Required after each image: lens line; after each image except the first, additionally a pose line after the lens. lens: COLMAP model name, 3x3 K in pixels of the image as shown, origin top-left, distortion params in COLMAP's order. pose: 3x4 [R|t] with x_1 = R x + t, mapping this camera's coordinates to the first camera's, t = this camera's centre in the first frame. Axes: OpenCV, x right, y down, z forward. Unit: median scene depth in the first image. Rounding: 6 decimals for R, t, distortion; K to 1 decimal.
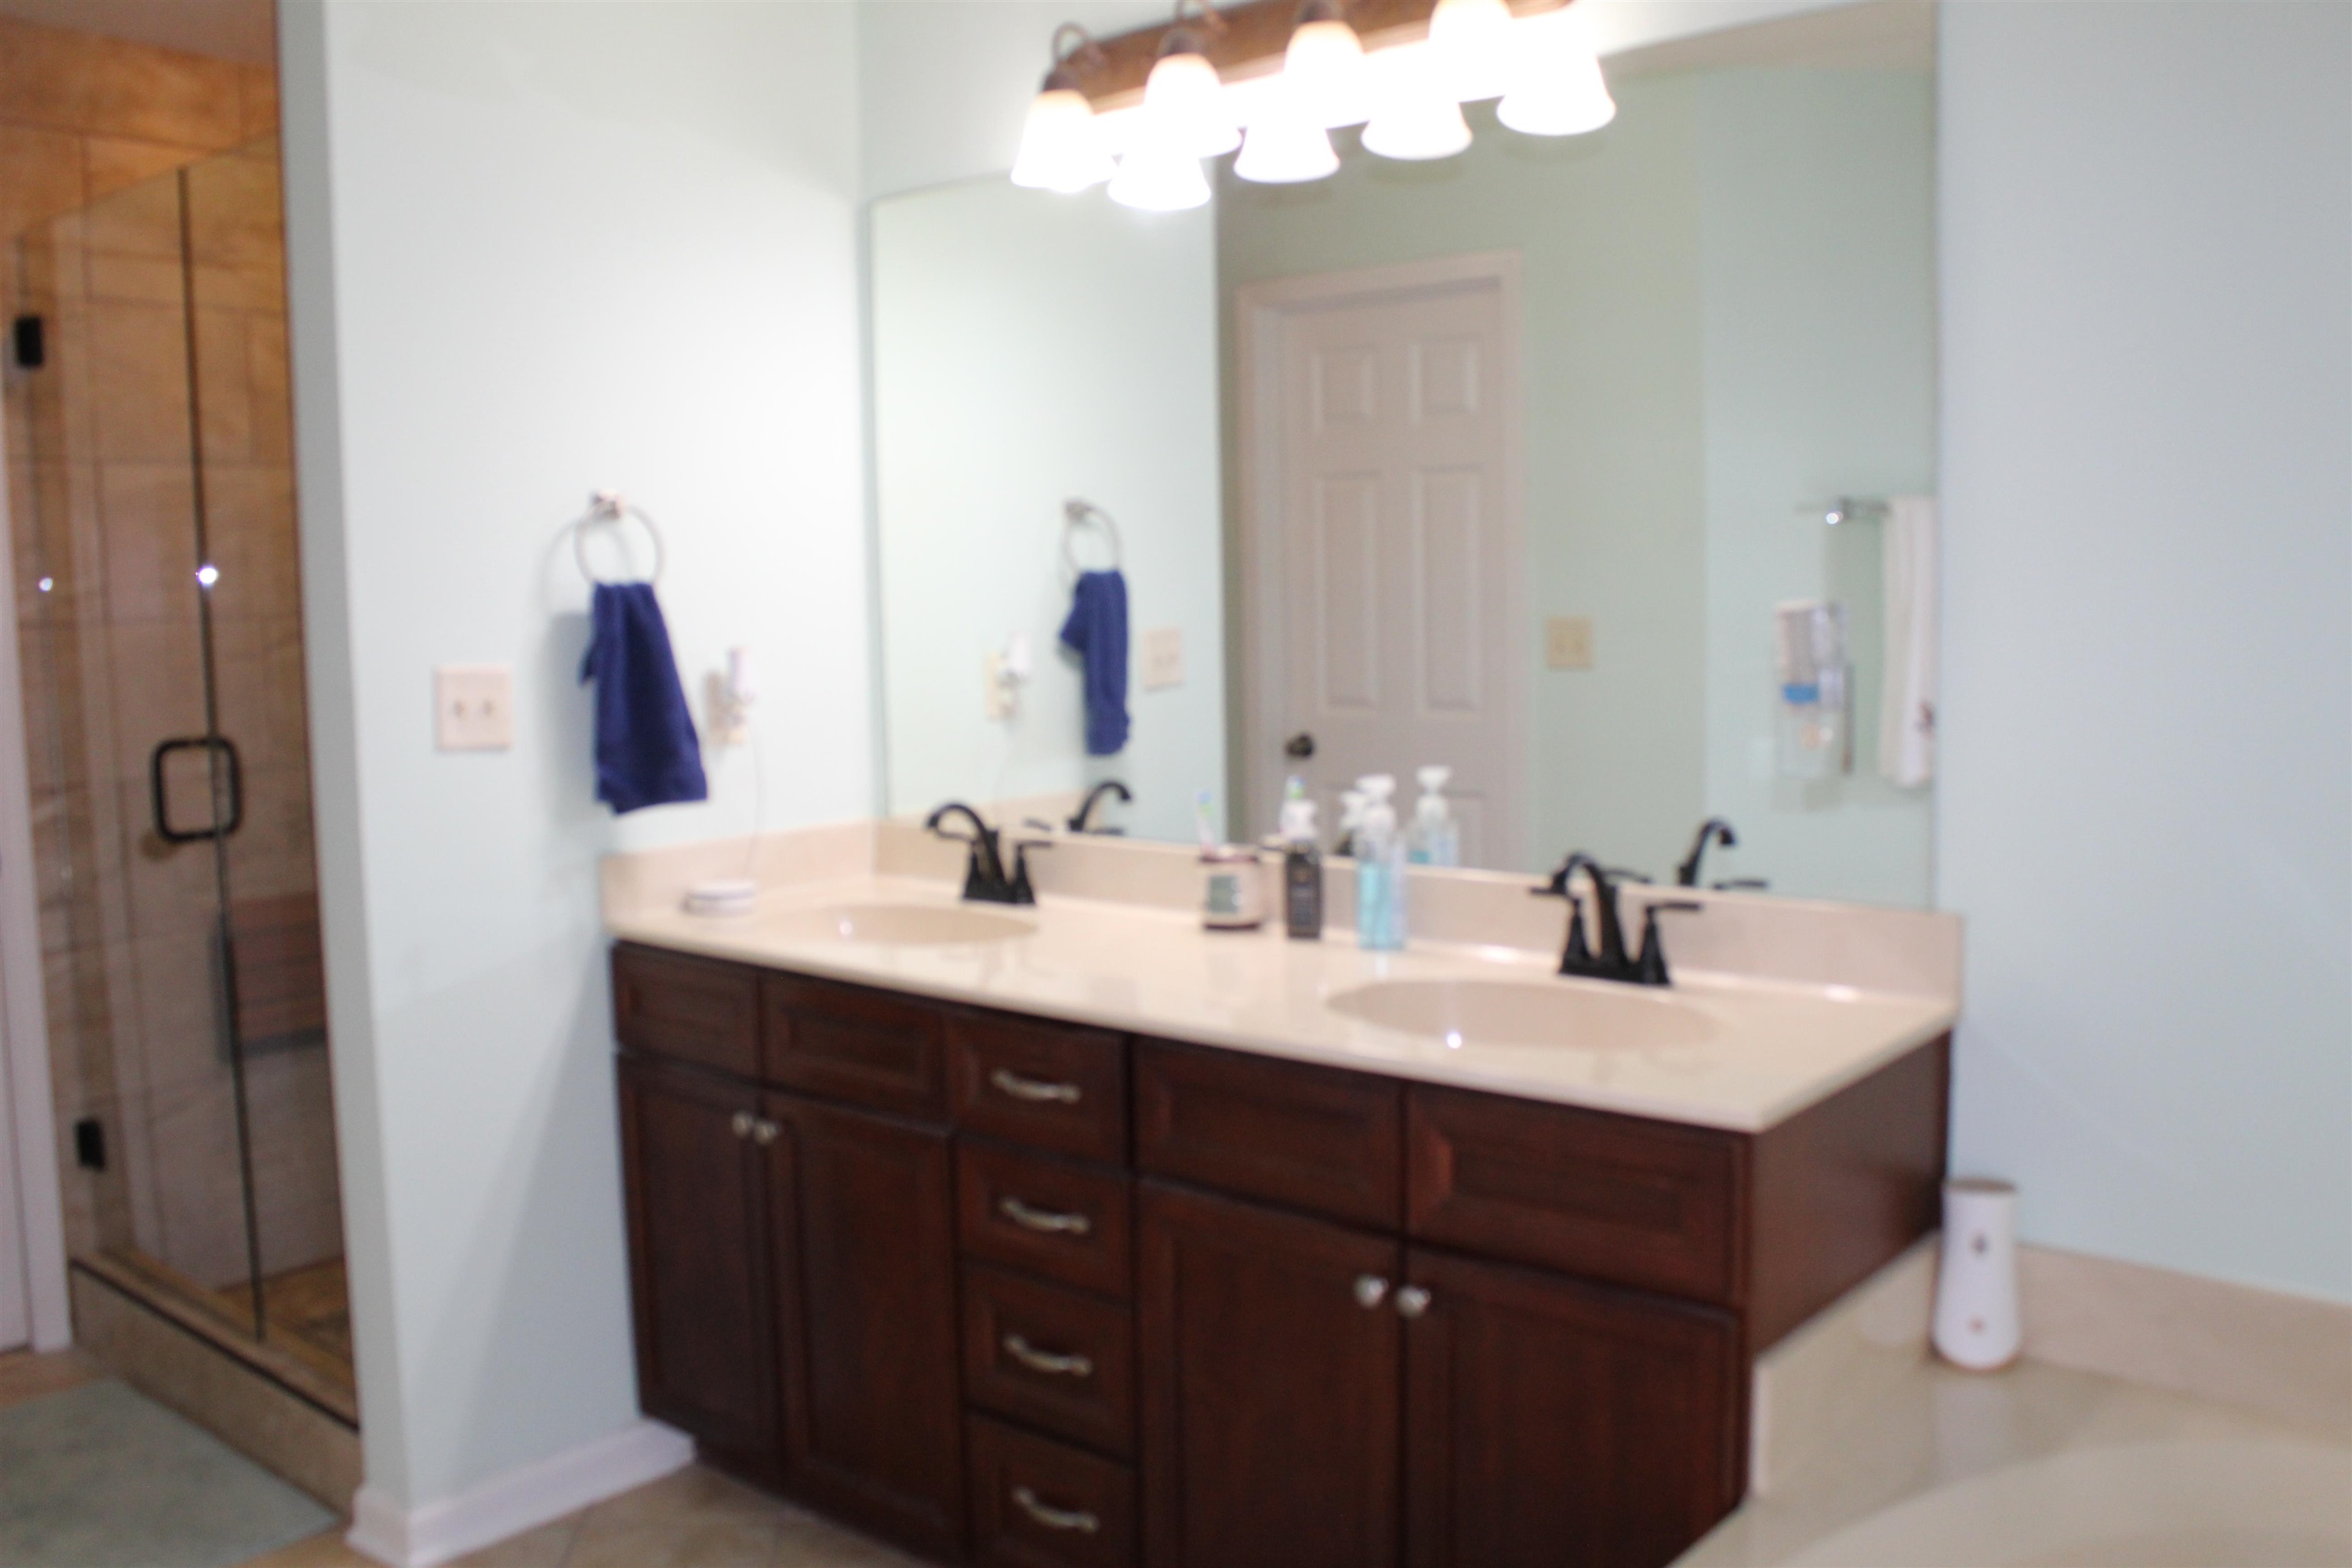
lens RADIAL K [[2012.7, 0, 1177.2], [0, 2012.7, 760.5], [0, 0, 1]] dist [-0.110235, 0.005353]
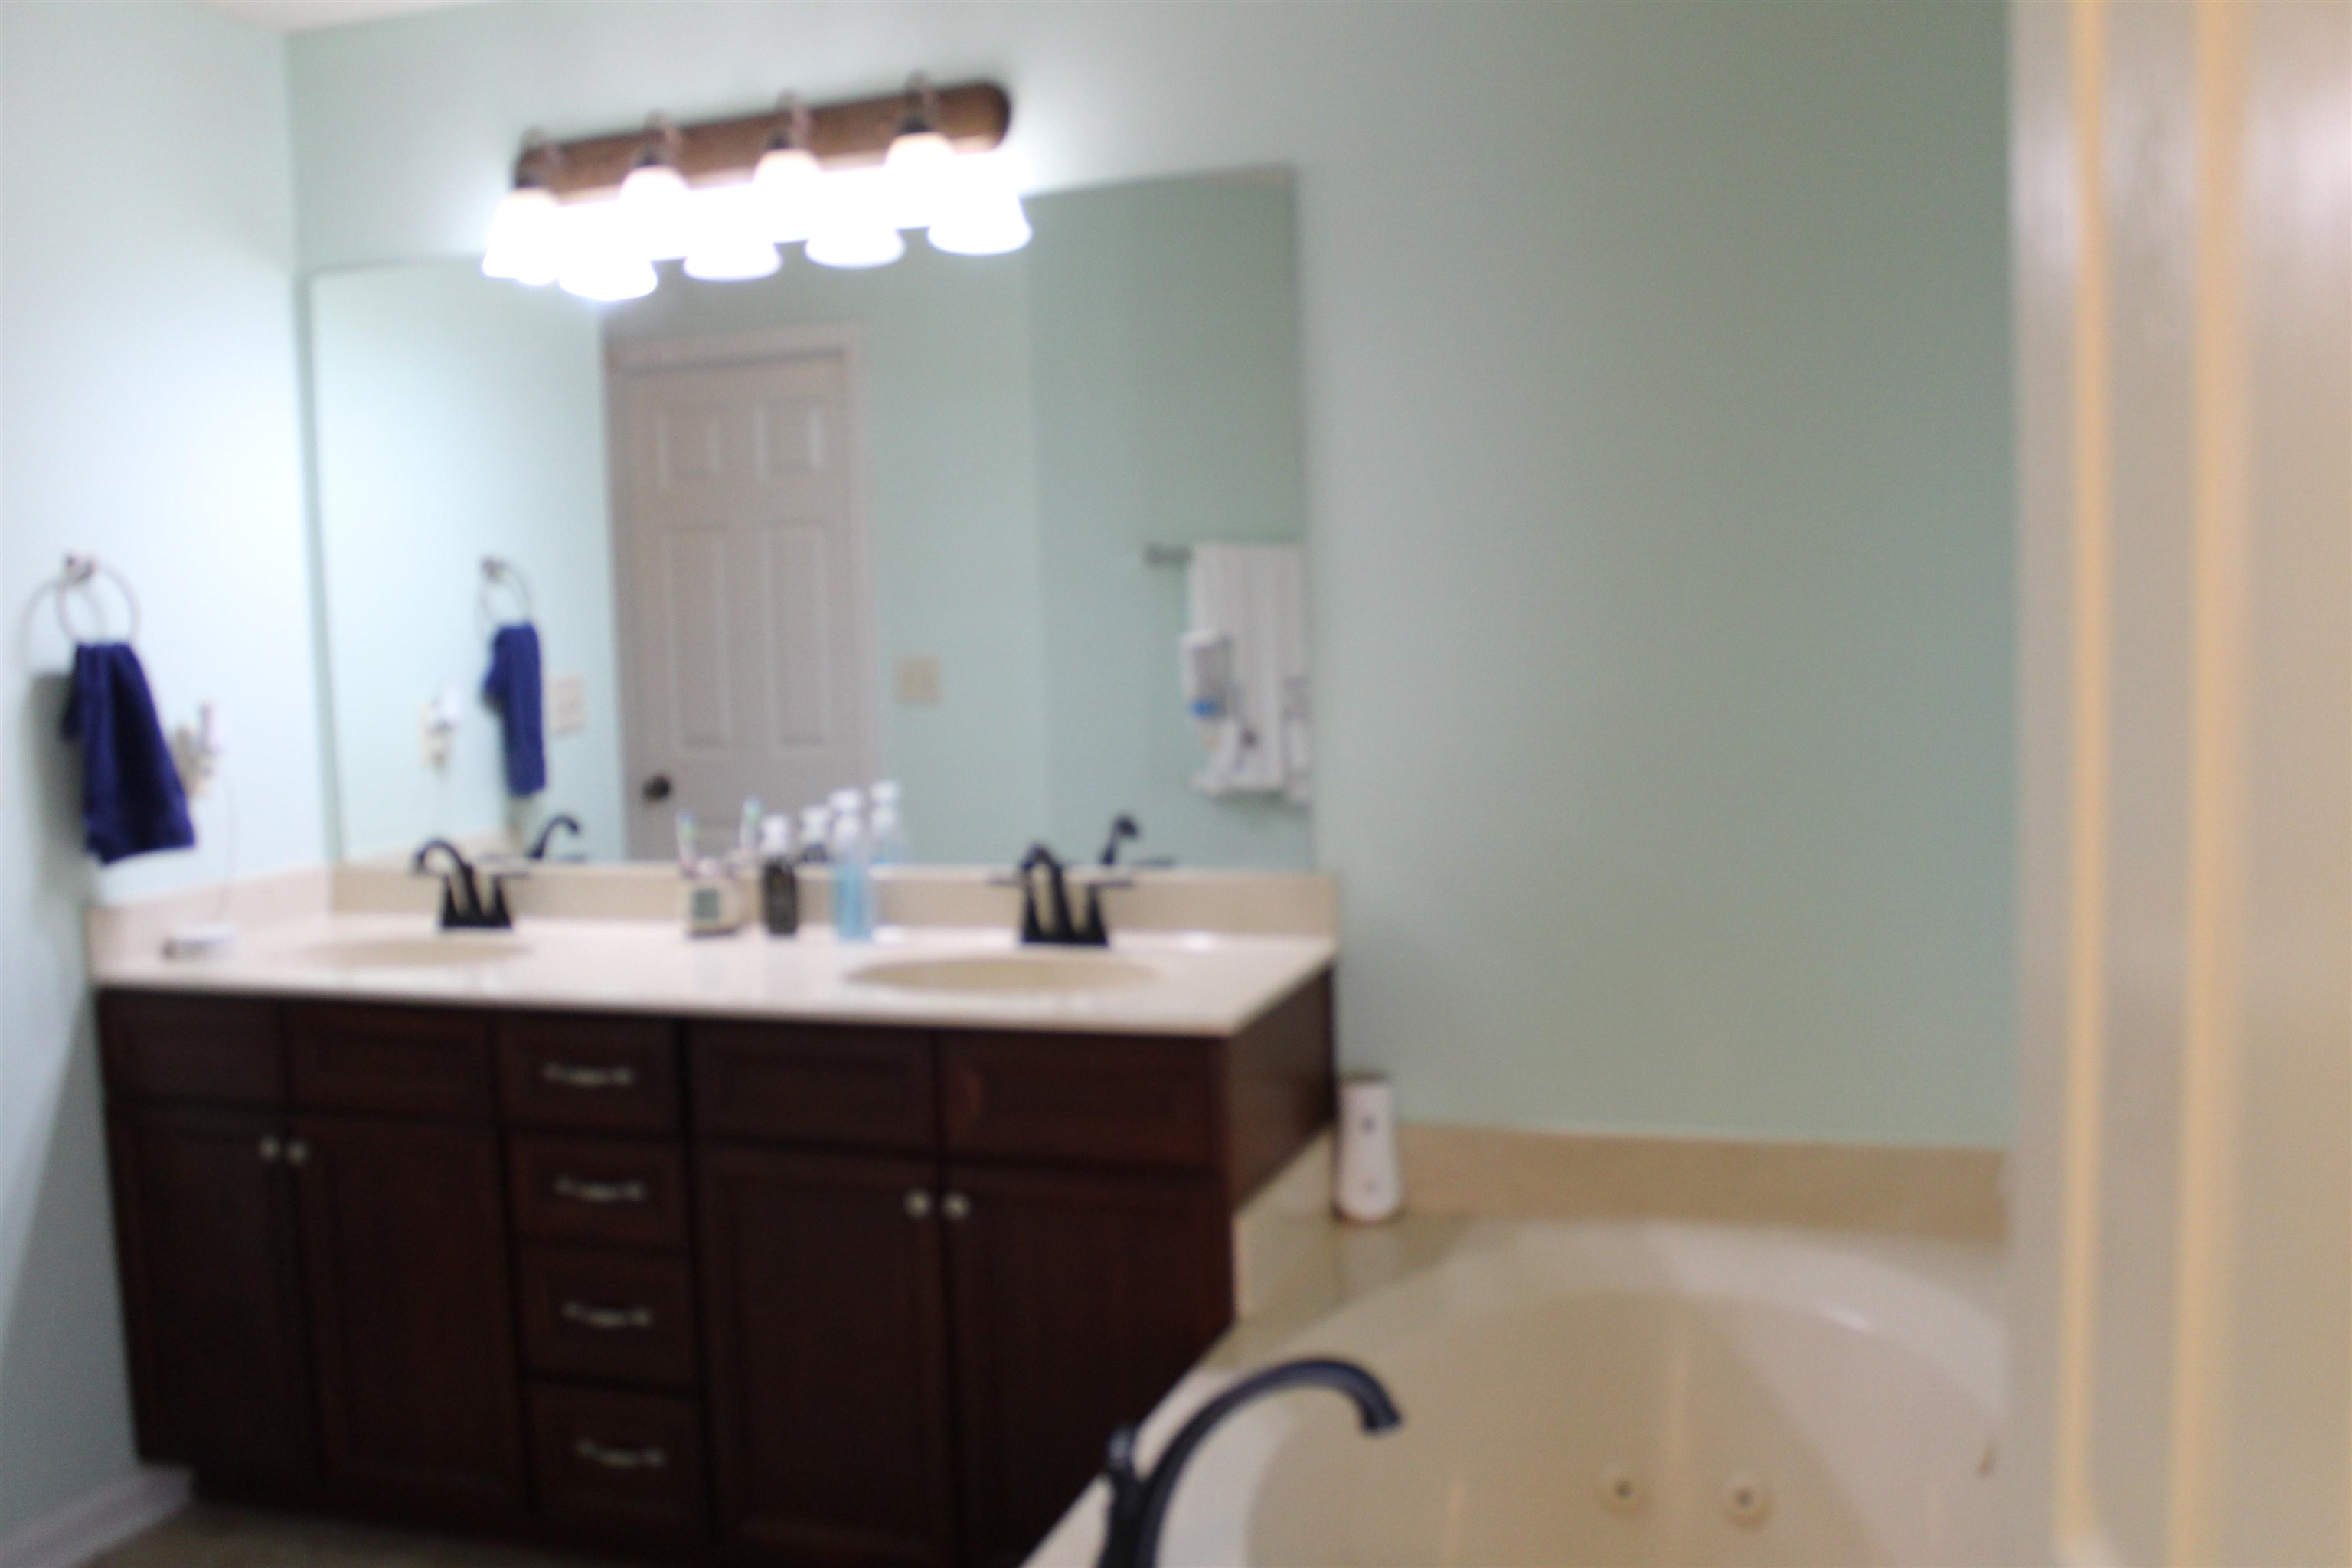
lens RADIAL K [[2012.7, 0, 1177.2], [0, 2012.7, 760.5], [0, 0, 1]] dist [-0.110235, 0.005353]
pose [[0.931946, -0.038798, 0.360516, -0.130203], [0.047261, 0.998775, -0.014686, 0.014364], [-0.359504, 0.030725, 0.932637, -0.143142]]
